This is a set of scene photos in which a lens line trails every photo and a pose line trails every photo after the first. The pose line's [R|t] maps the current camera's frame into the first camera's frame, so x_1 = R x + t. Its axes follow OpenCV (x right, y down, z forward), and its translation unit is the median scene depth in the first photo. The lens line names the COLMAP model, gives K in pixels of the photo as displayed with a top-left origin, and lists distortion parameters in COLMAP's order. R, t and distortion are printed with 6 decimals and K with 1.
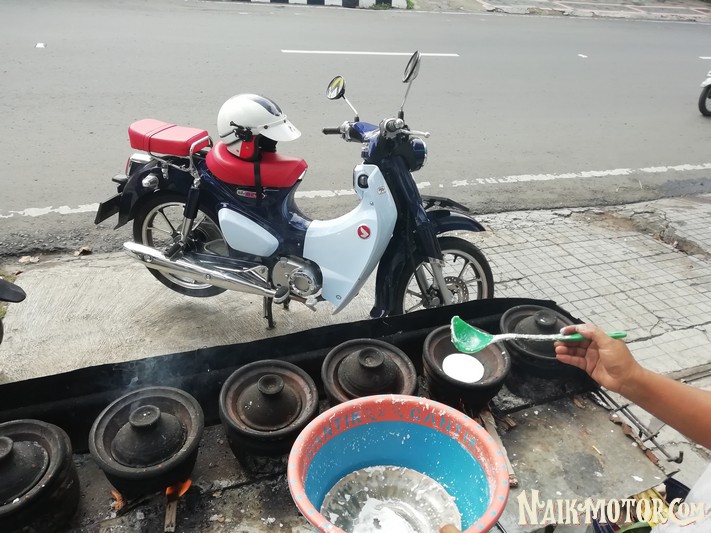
lens RADIAL K [[535.4, 0, 353.4], [0, 535.4, 268.8], [0, 0, 1]] dist [0.016330, -0.008683]
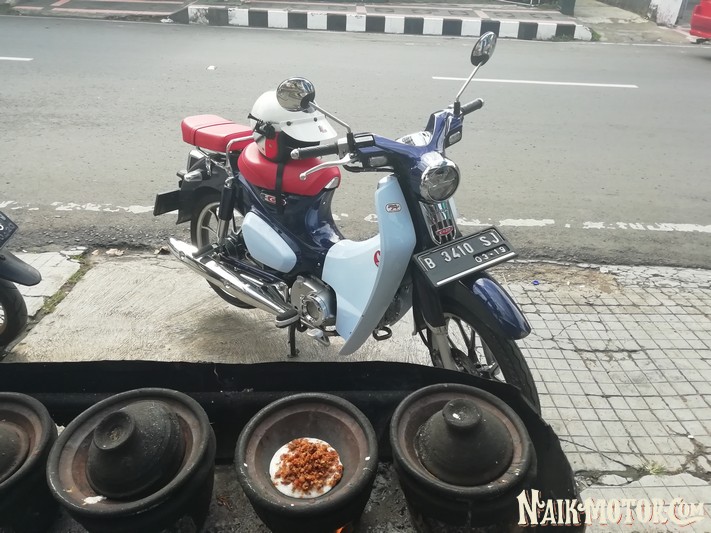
lens RADIAL K [[534.2, 0, 354.6], [0, 534.2, 267.5], [0, 0, 1]] dist [0.011619, -0.005655]
pose [[0.945546, 0.122896, -0.301397, 0.194591], [-0.142437, 0.988841, -0.043649, -0.010960], [0.292669, 0.084203, 0.952499, 0.195304]]
